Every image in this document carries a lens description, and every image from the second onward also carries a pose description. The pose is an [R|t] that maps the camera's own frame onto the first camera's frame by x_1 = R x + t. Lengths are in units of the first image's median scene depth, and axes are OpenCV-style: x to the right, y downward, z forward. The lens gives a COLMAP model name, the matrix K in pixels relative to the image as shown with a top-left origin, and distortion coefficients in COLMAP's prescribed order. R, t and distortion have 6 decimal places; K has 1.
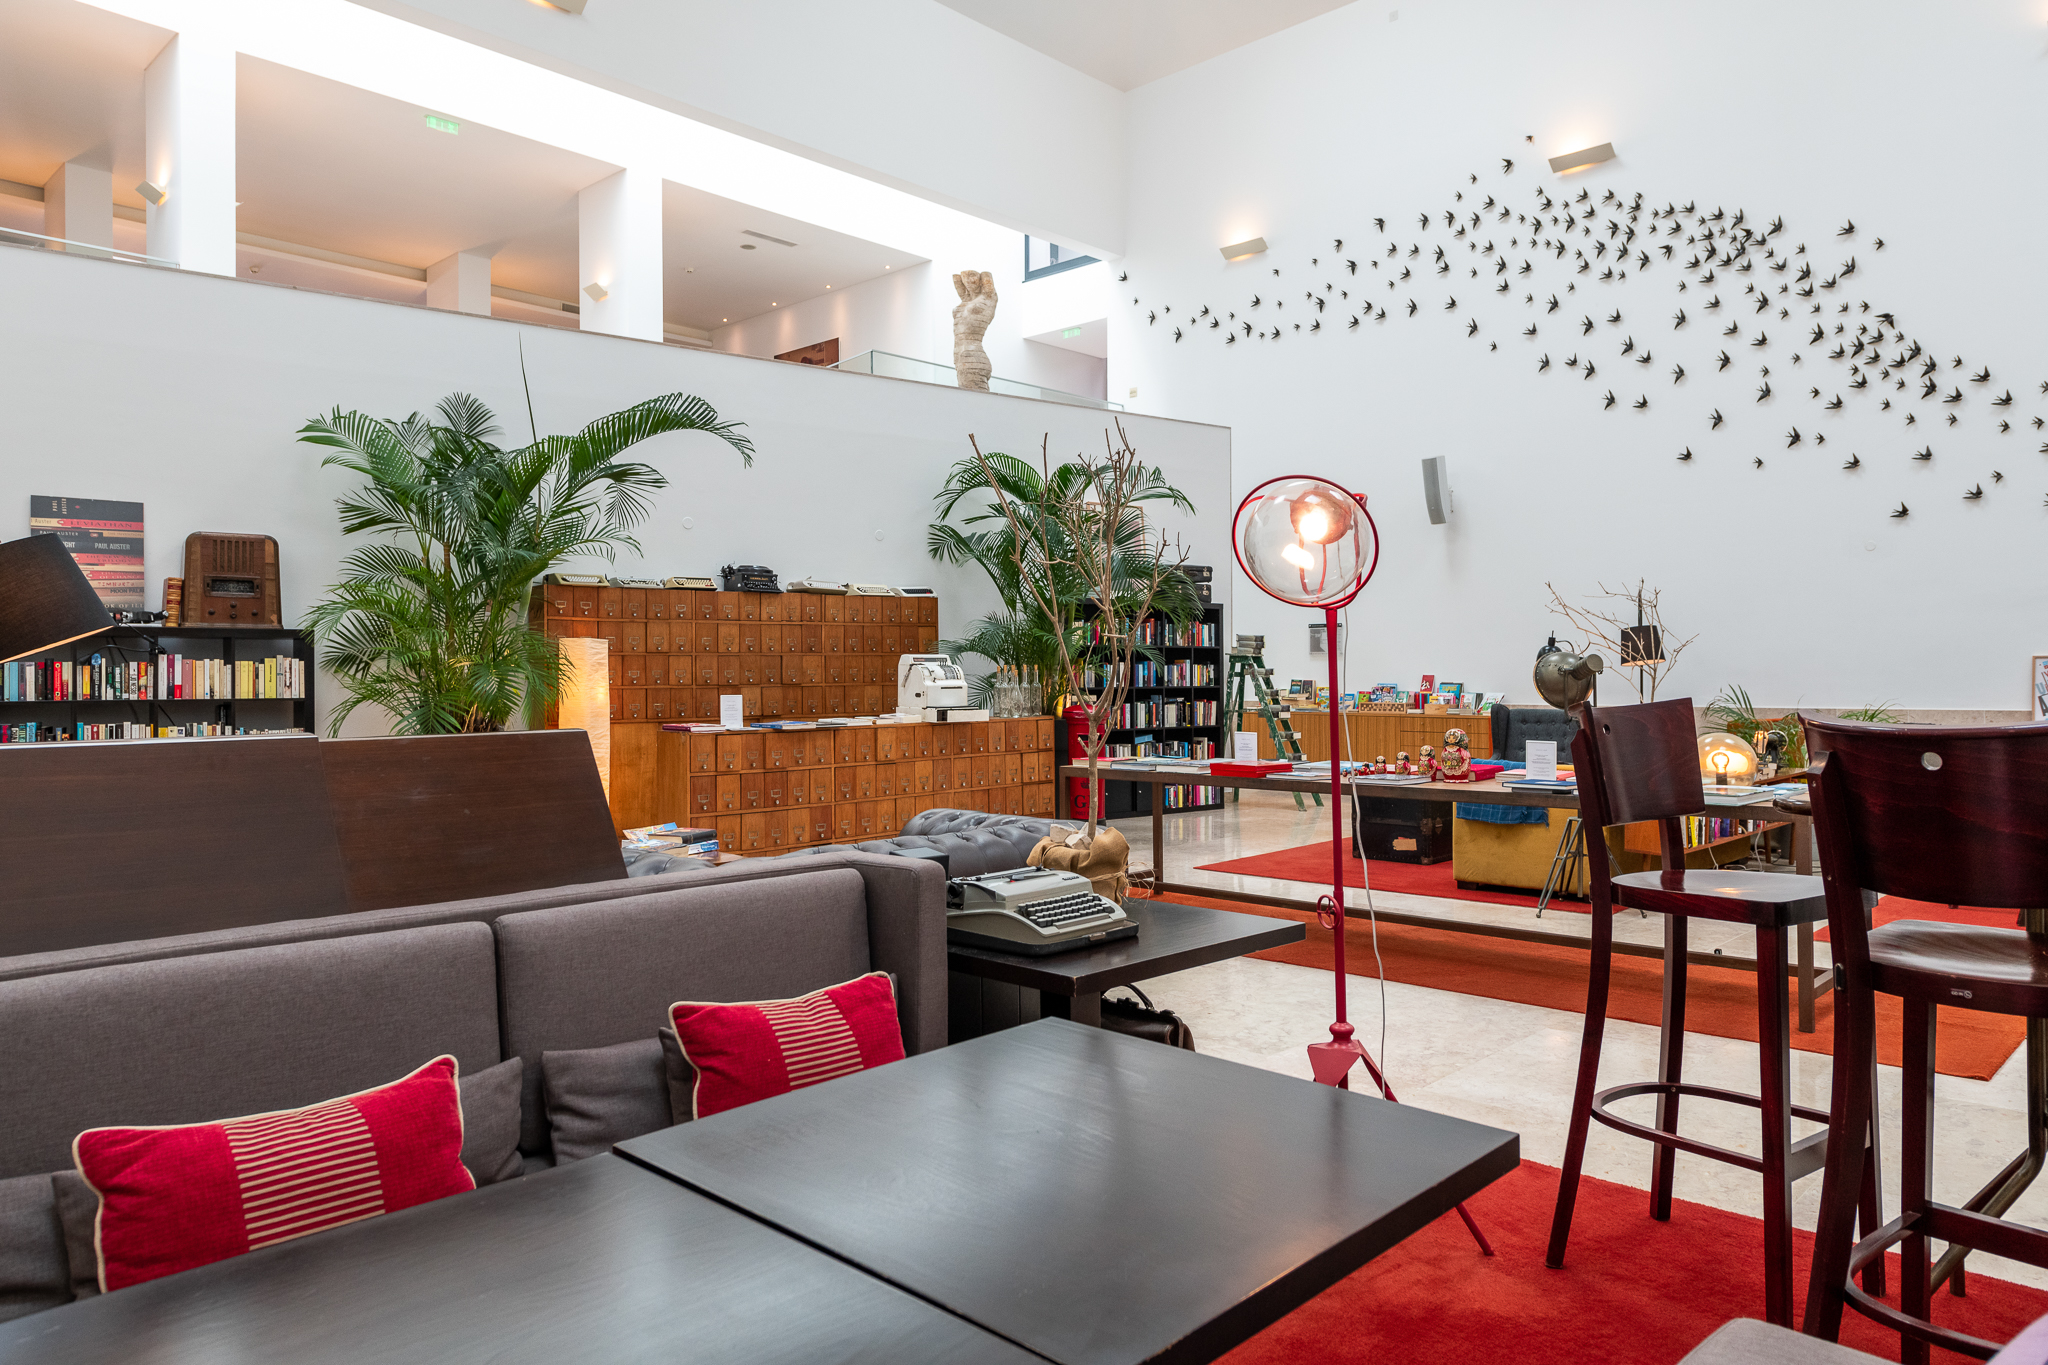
lens RADIAL K [[1365.8, 0, 1024.0], [0, 1365.8, 682.5], [0, 0, 1]] dist [0.006523, -0.005189]
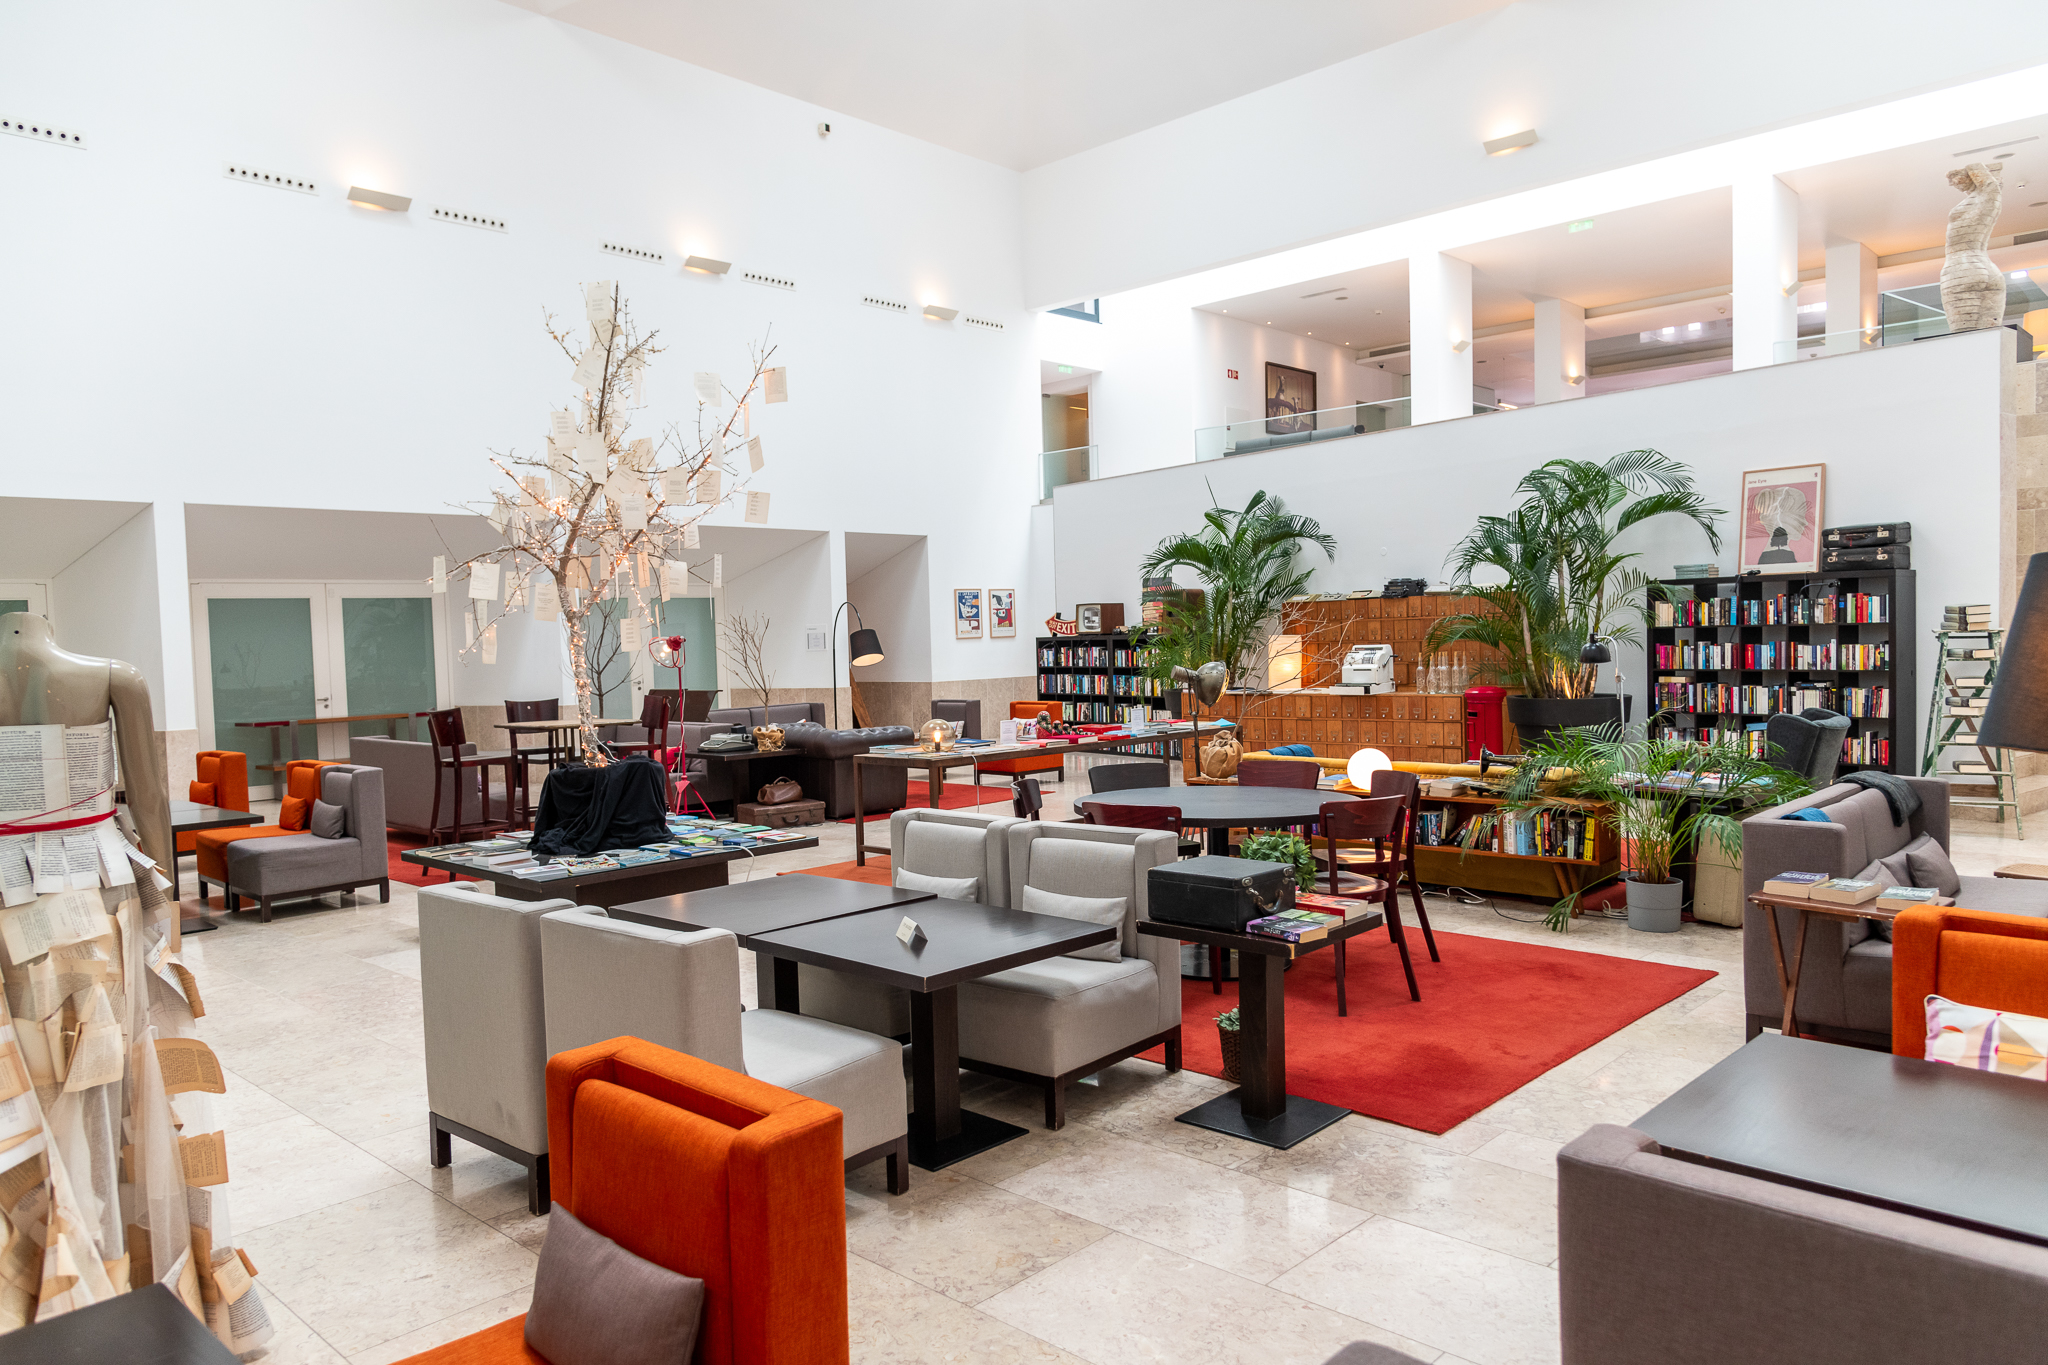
lens RADIAL K [[1365.8, 0, 1024.0], [0, 1365.8, 682.5], [0, 0, 1]] dist [0.006523, -0.005189]
pose [[0.000296, 0.039304, -0.999227, 1.008768], [0.019349, 0.999040, 0.039302, -0.033704], [0.999813, -0.019345, -0.000465, 0.504734]]
